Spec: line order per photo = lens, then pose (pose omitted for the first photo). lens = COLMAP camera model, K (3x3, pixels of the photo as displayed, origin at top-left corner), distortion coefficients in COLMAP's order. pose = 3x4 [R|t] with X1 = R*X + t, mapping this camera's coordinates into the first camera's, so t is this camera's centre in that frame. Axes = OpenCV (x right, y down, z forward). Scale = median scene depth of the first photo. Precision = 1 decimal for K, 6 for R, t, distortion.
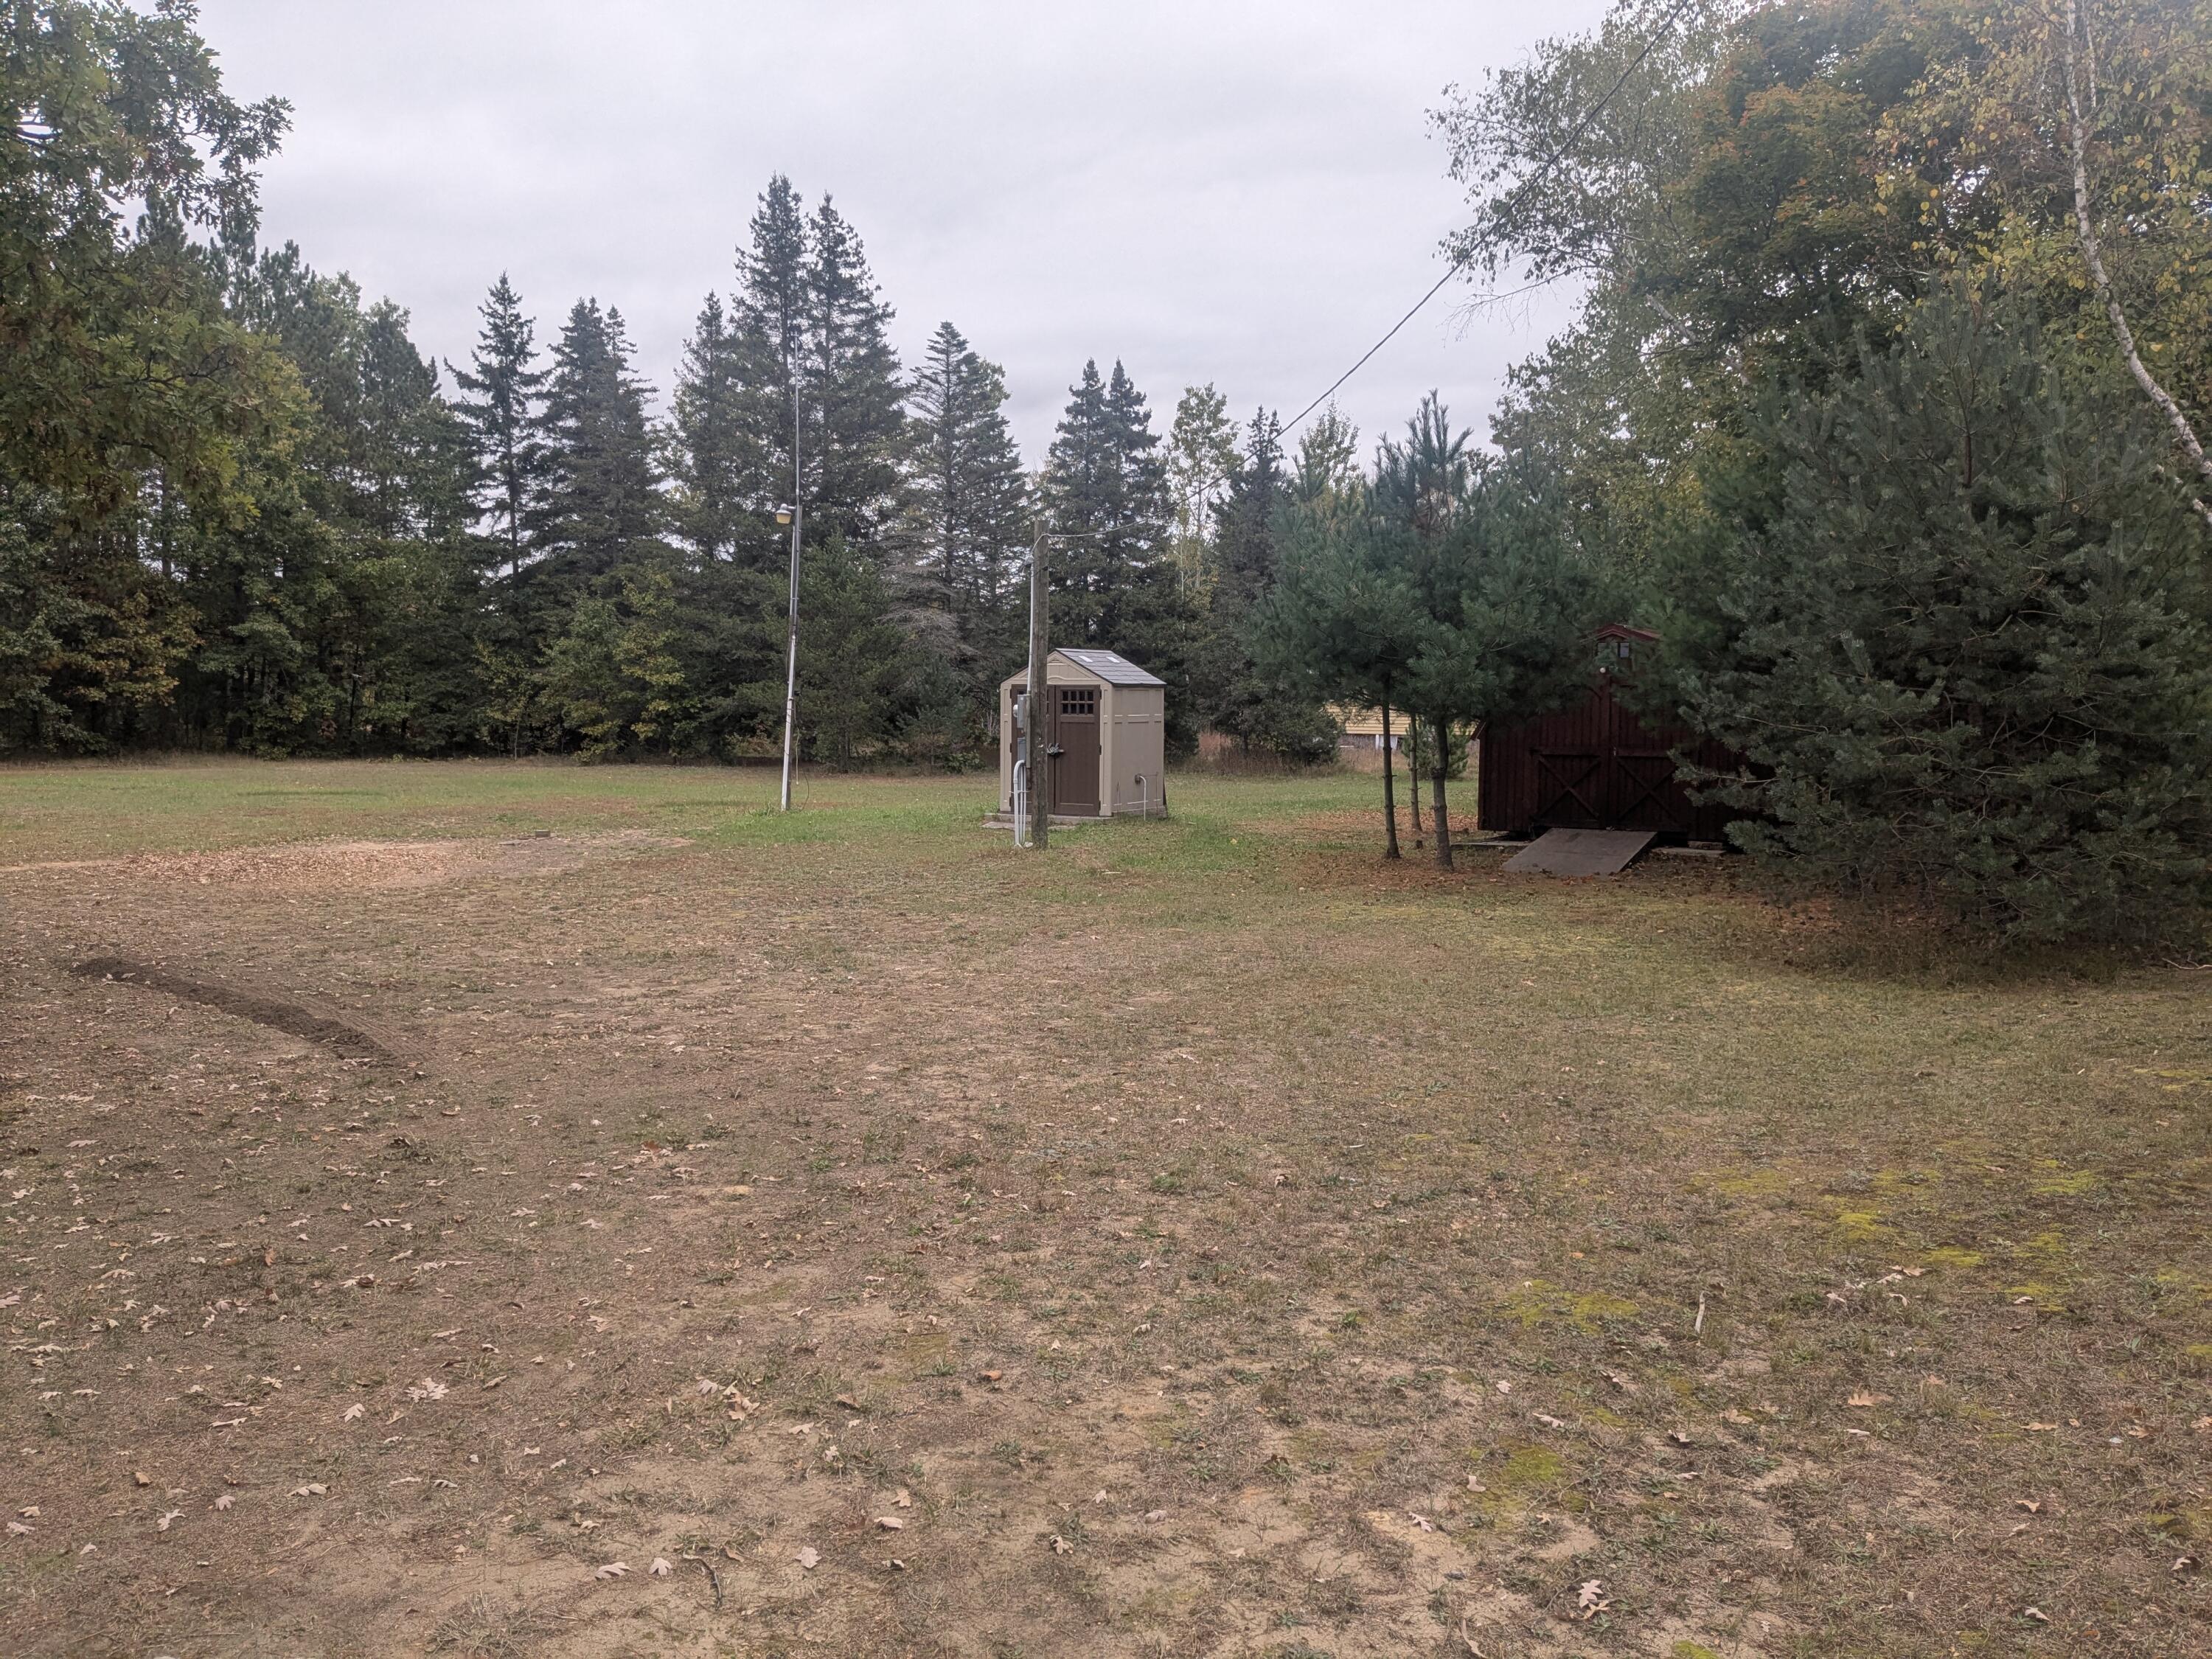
lens RADIAL K [[1781.0, 0, 1067.9], [0, 1781.0, 835.9], [0, 0, 1]] dist [0.037275, -0.065504]
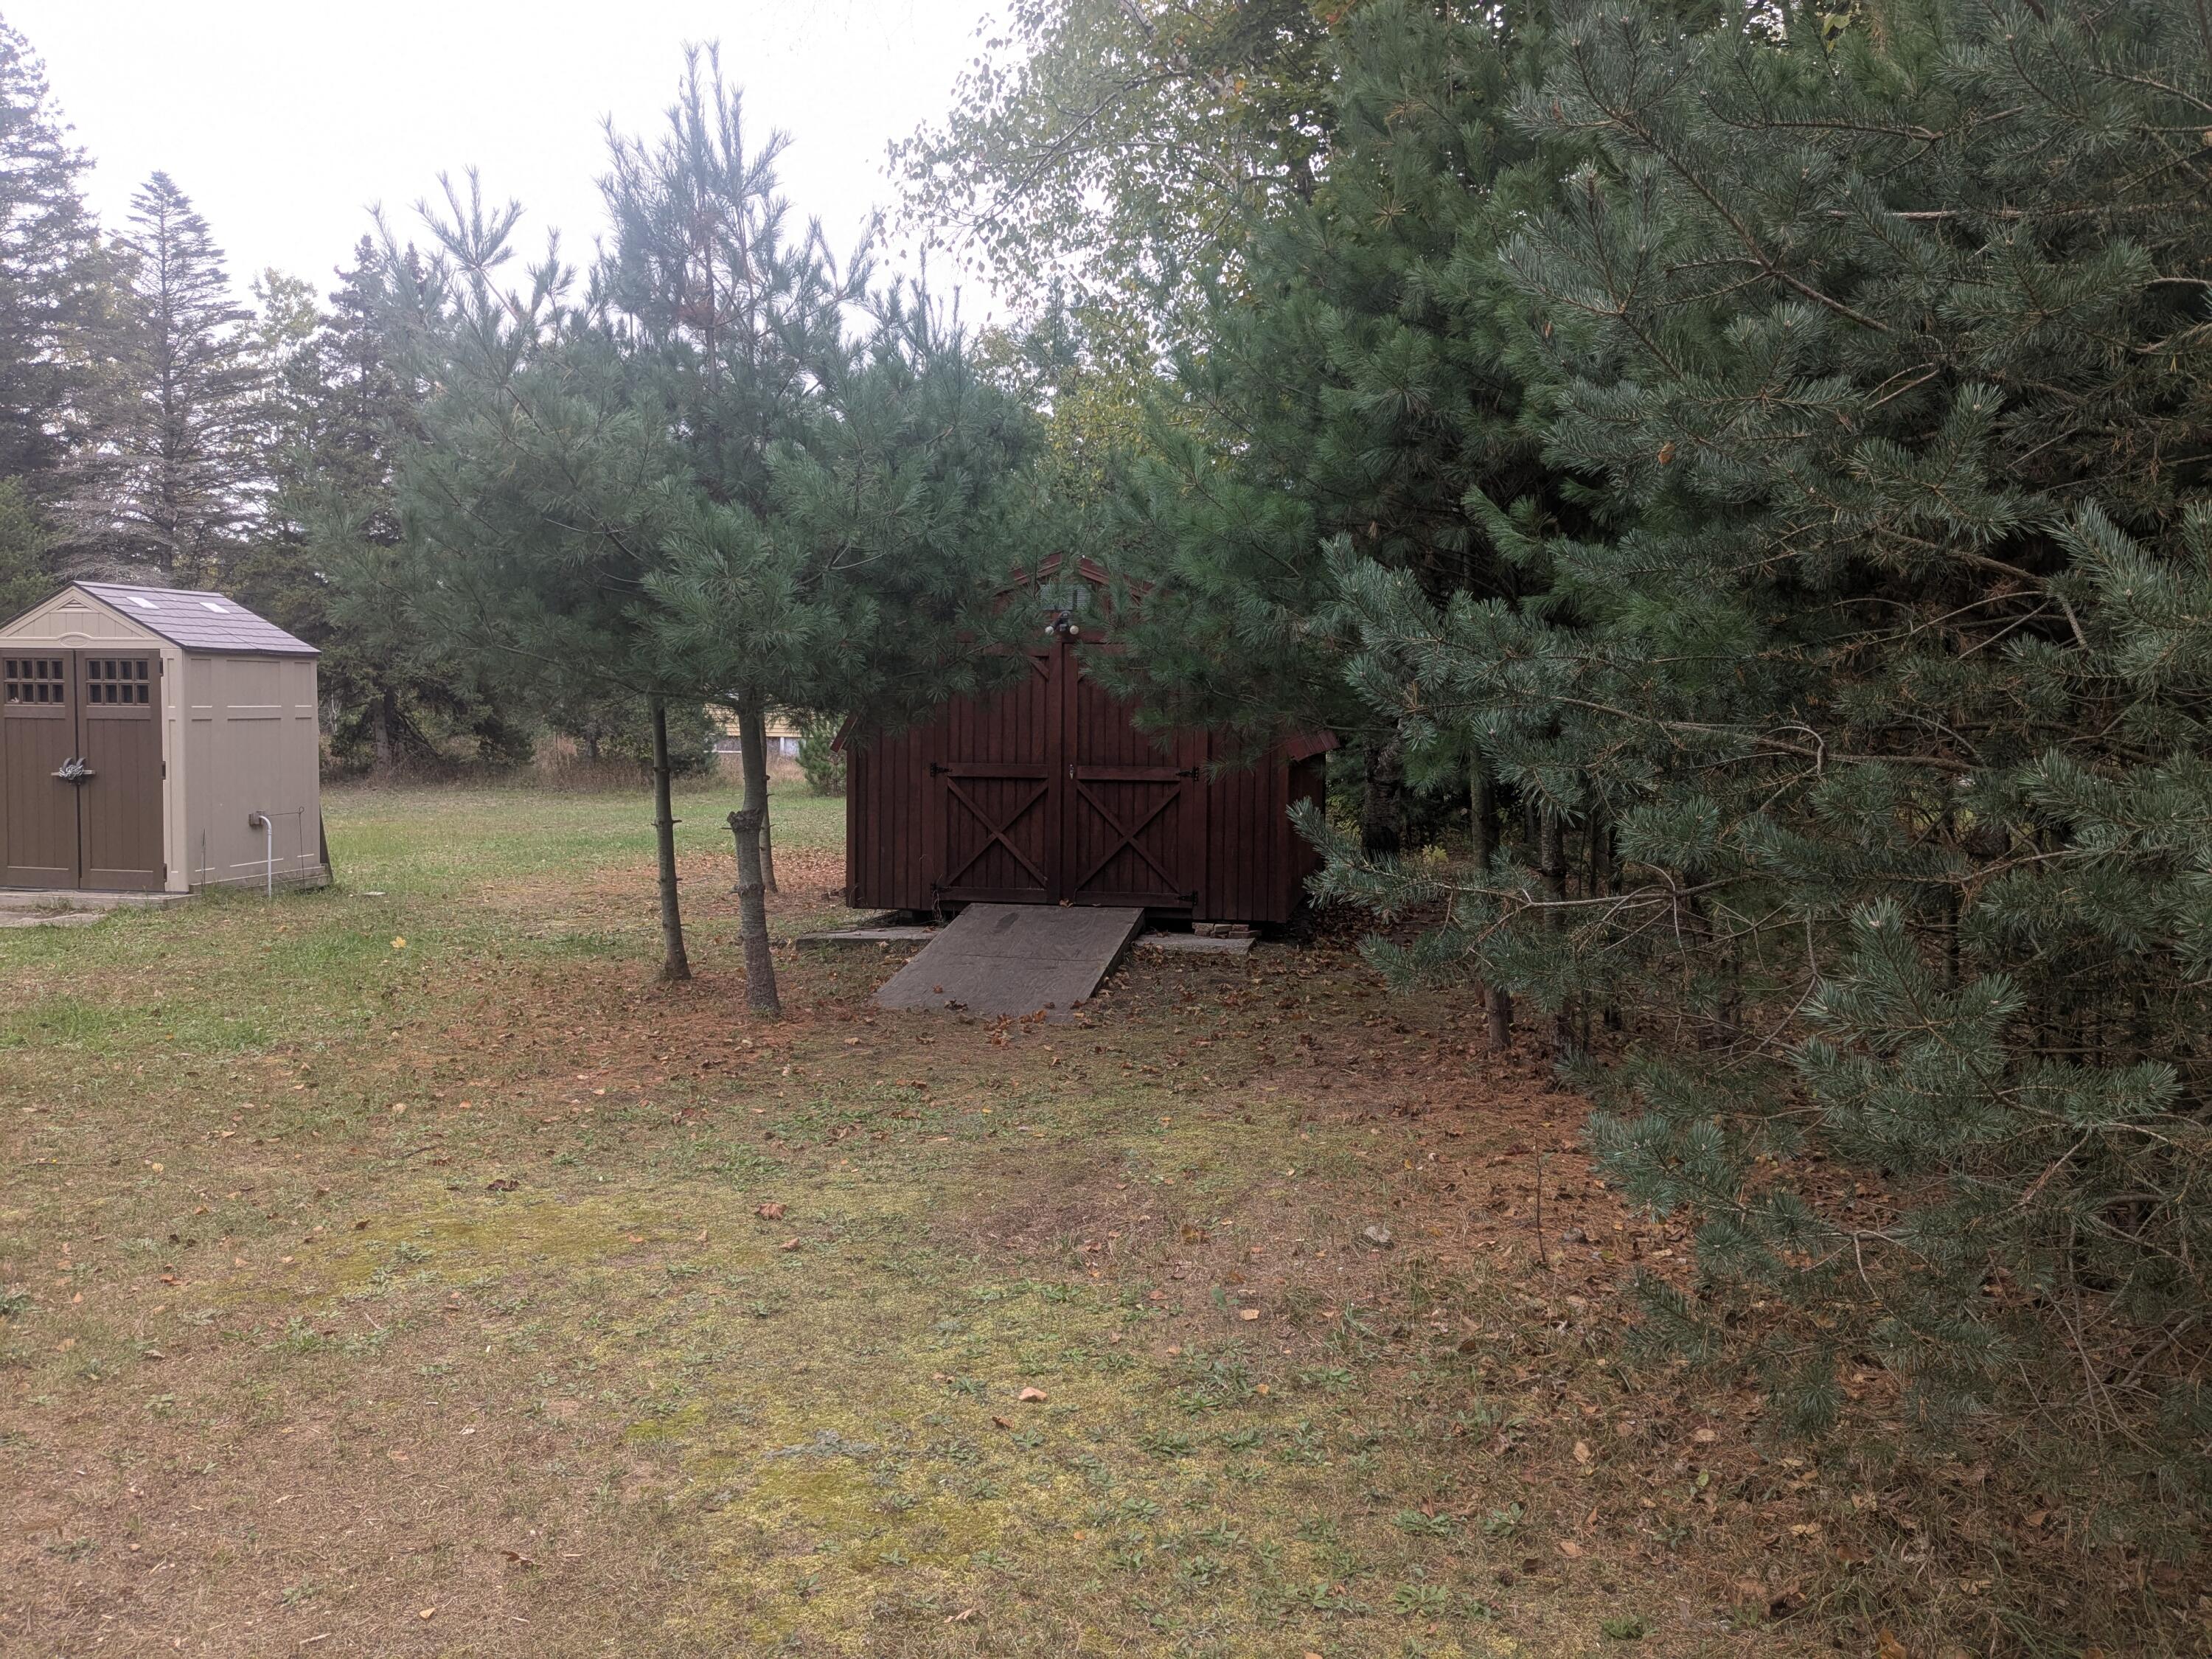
lens RADIAL K [[1781.0, 0, 1102.8], [0, 1781.0, 832.9], [0, 0, 1]] dist [0.037275, -0.065504]
pose [[0.945548, -0.018742, 0.324941, 0.111117], [0.019677, 0.999806, 0.000412, -0.023684], [-0.324886, 0.006005, 0.945734, 0.391986]]
